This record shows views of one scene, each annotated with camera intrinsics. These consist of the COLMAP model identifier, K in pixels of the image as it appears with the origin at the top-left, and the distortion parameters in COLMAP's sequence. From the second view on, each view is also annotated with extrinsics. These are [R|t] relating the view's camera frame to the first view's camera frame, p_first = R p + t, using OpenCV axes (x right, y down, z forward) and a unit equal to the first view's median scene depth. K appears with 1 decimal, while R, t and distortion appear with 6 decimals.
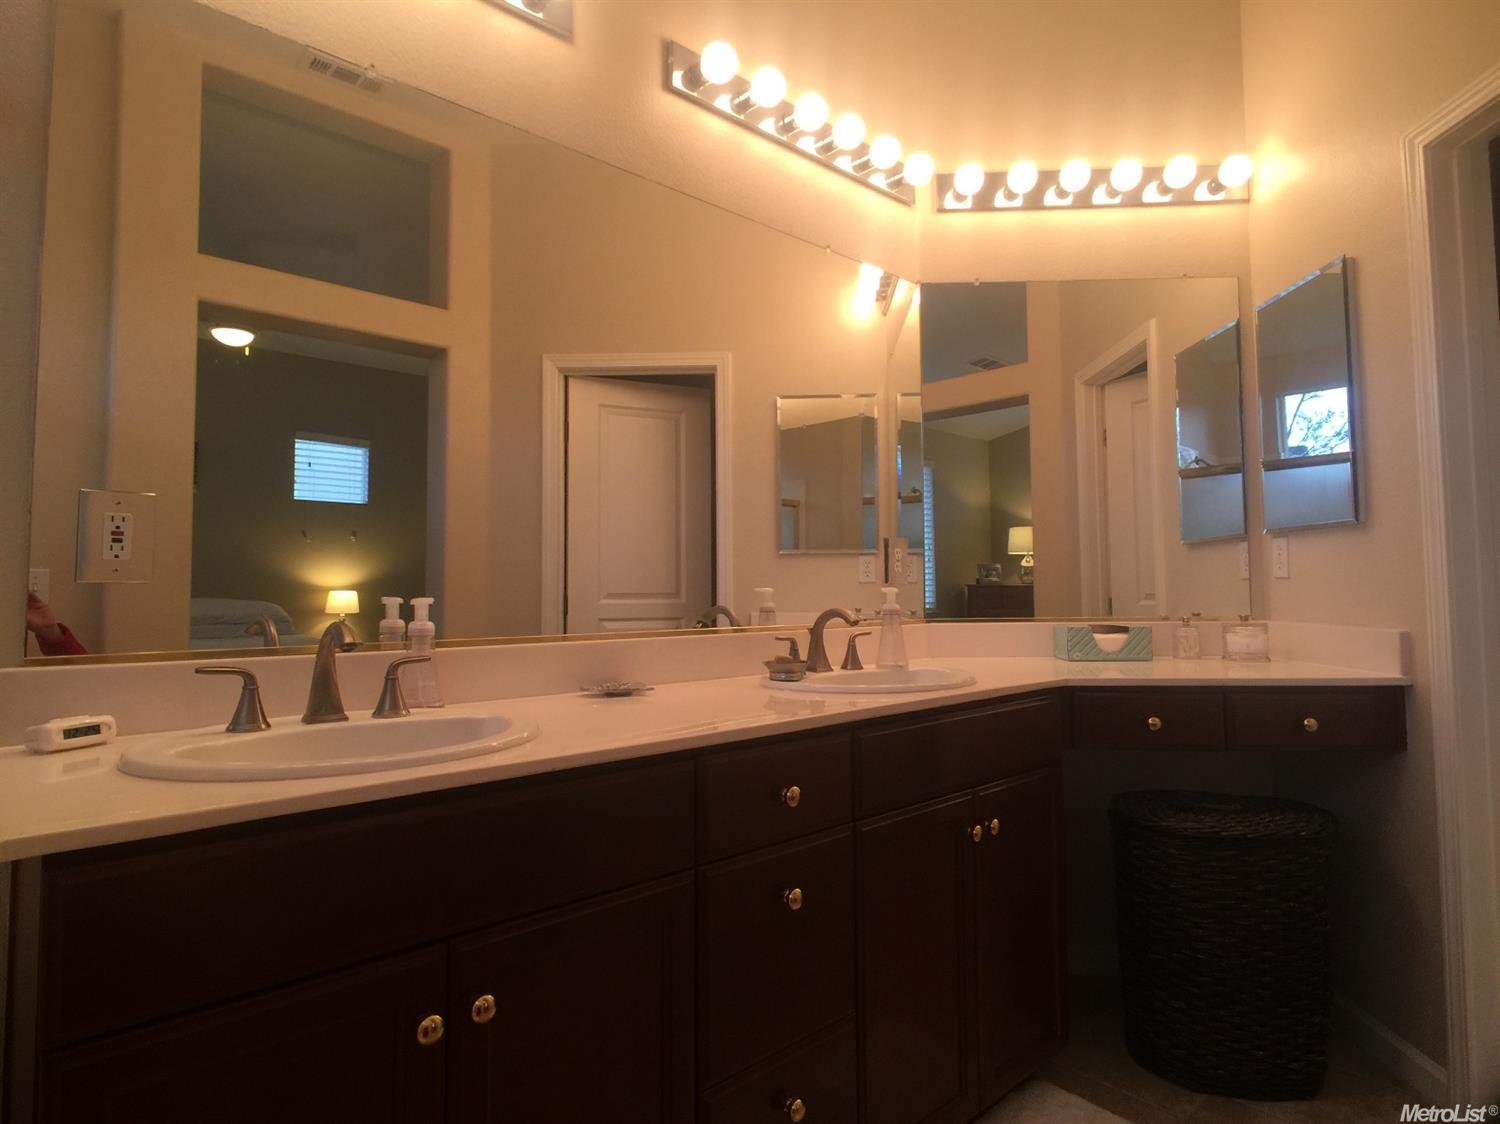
lens RADIAL K [[837.3, 0, 744.6], [0, 837.3, 553.0], [0, 0, 1]] dist [-0.009375, 0.000859]
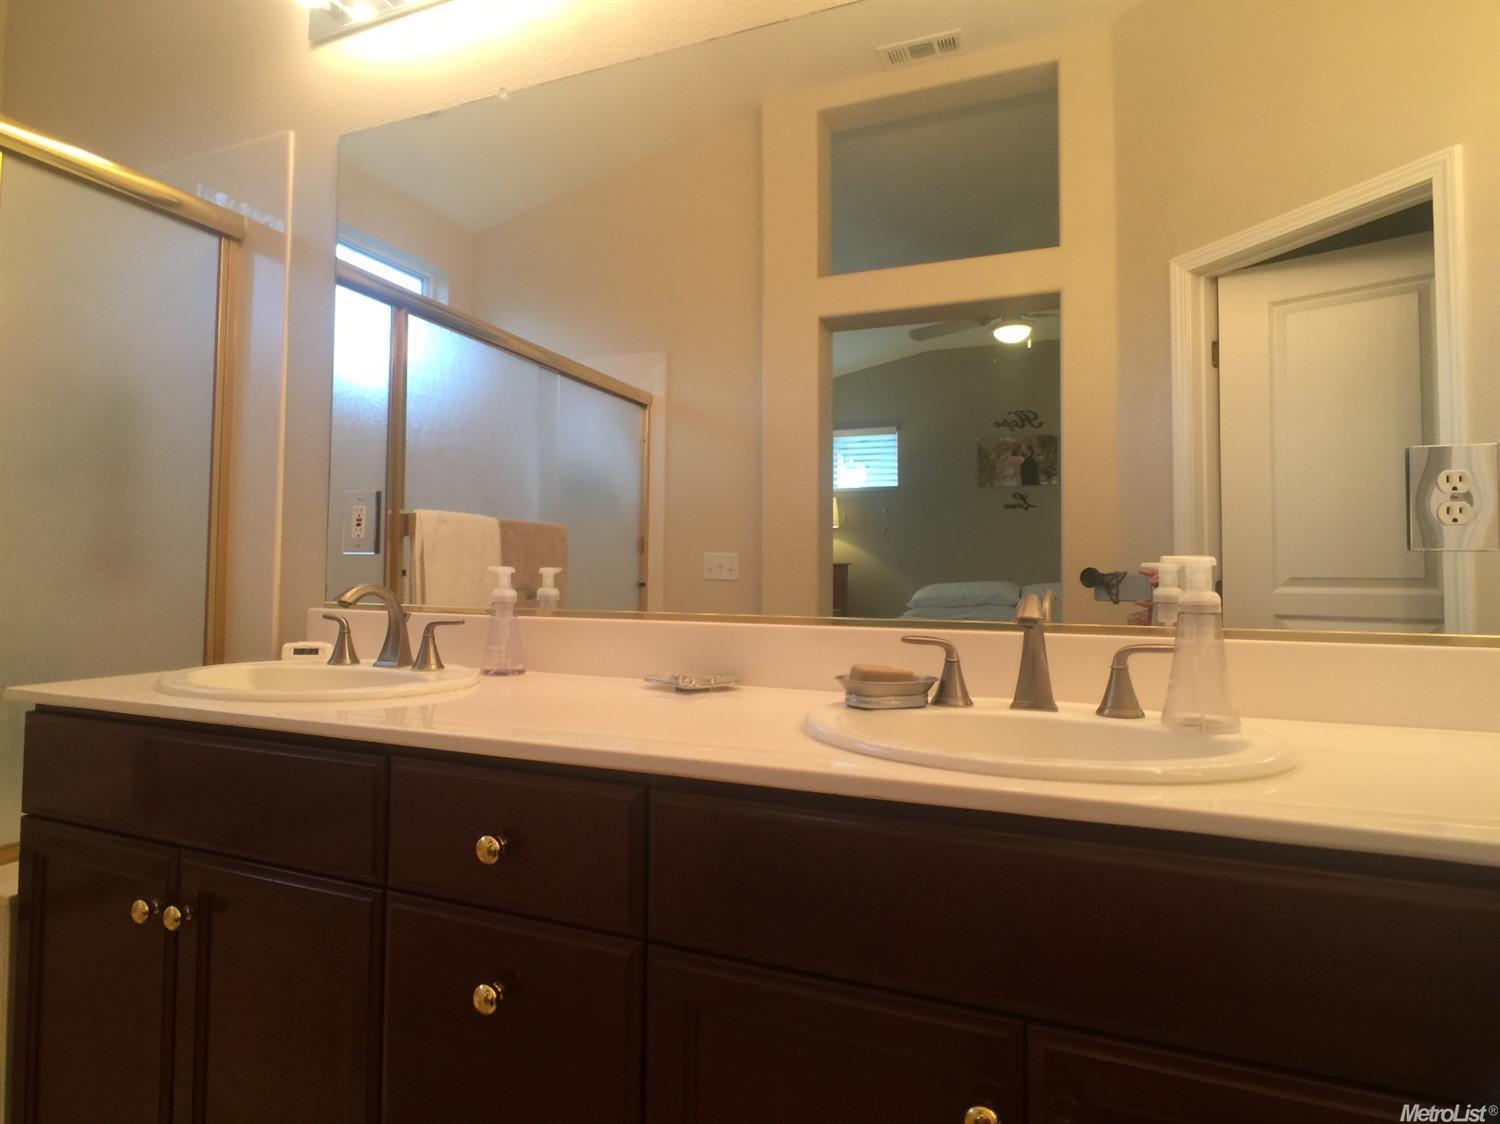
lens RADIAL K [[847.0, 0, 739.5], [0, 847.0, 540.1], [0, 0, 1]] dist [-0.006064, 0.001151]
pose [[0.417082, -0.032226, -0.908297, 0.501505], [0.028968, 0.999335, -0.022154, 0.037195], [0.908407, -0.017072, 0.417738, 0.579649]]
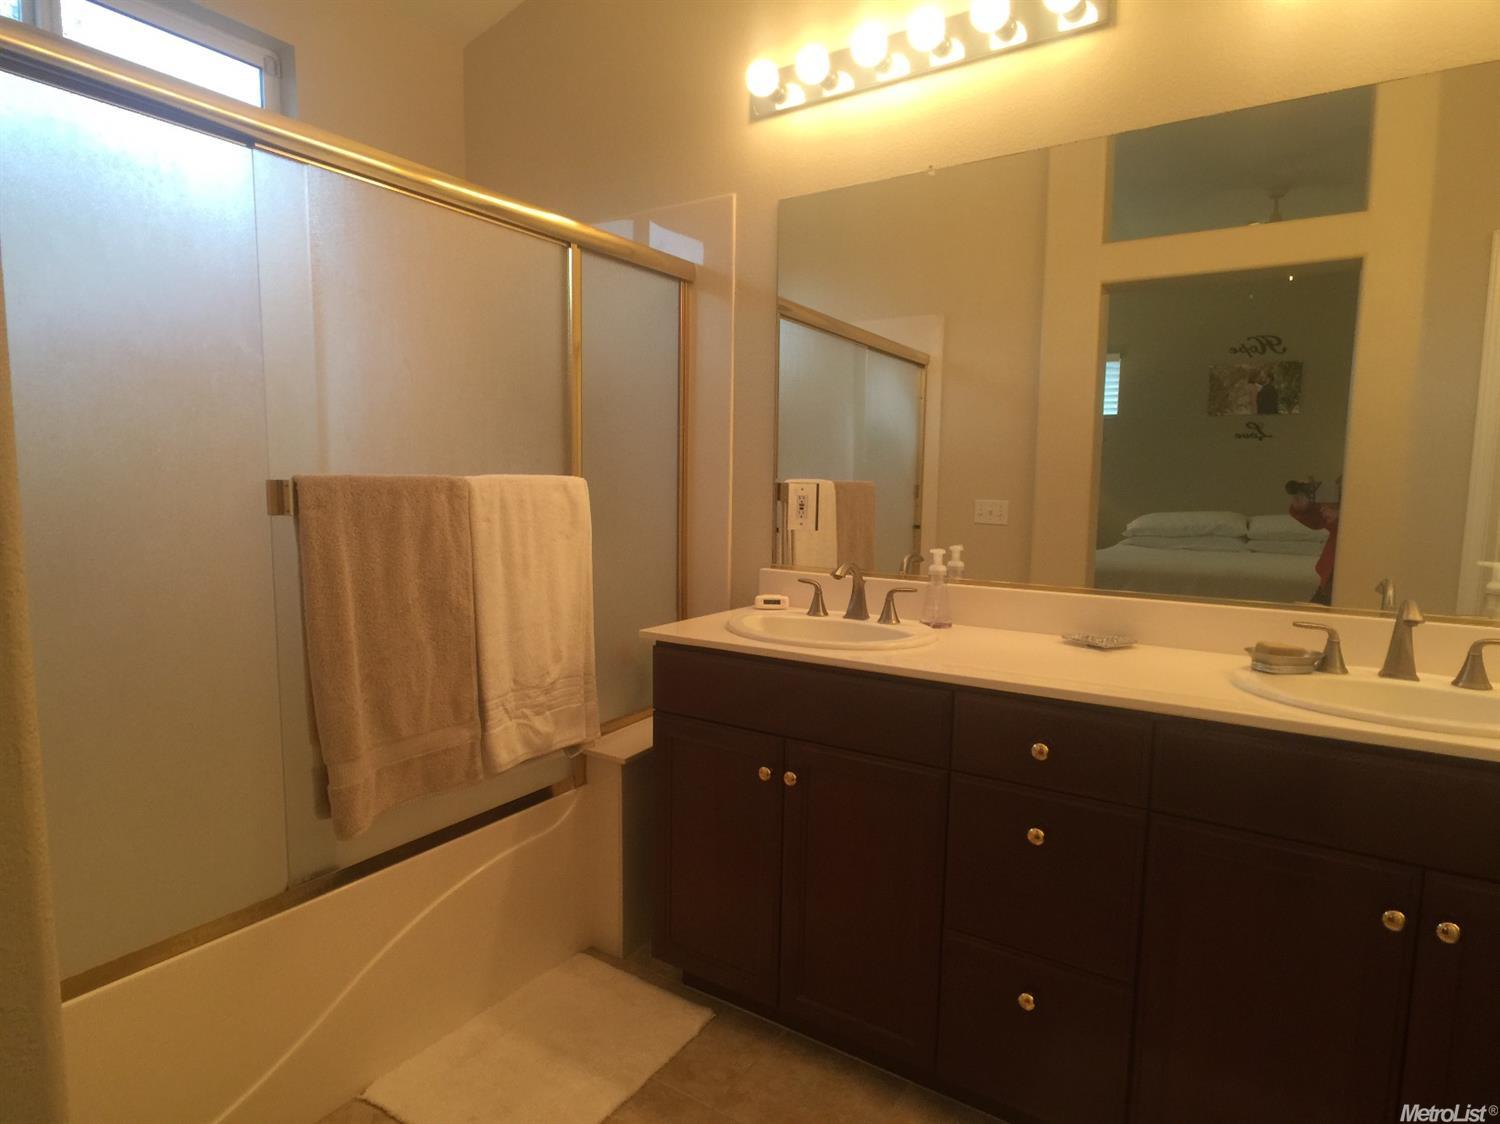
lens RADIAL K [[846.9, 0, 744.8], [0, 846.9, 570.7], [0, 0, 1]] dist [0.001374, 0.001646]
pose [[0.252152, 0.108244, -0.961615, 0.663922], [0.027207, 0.992538, 0.118859, -0.064410], [0.967305, -0.056133, 0.247325, 0.220415]]
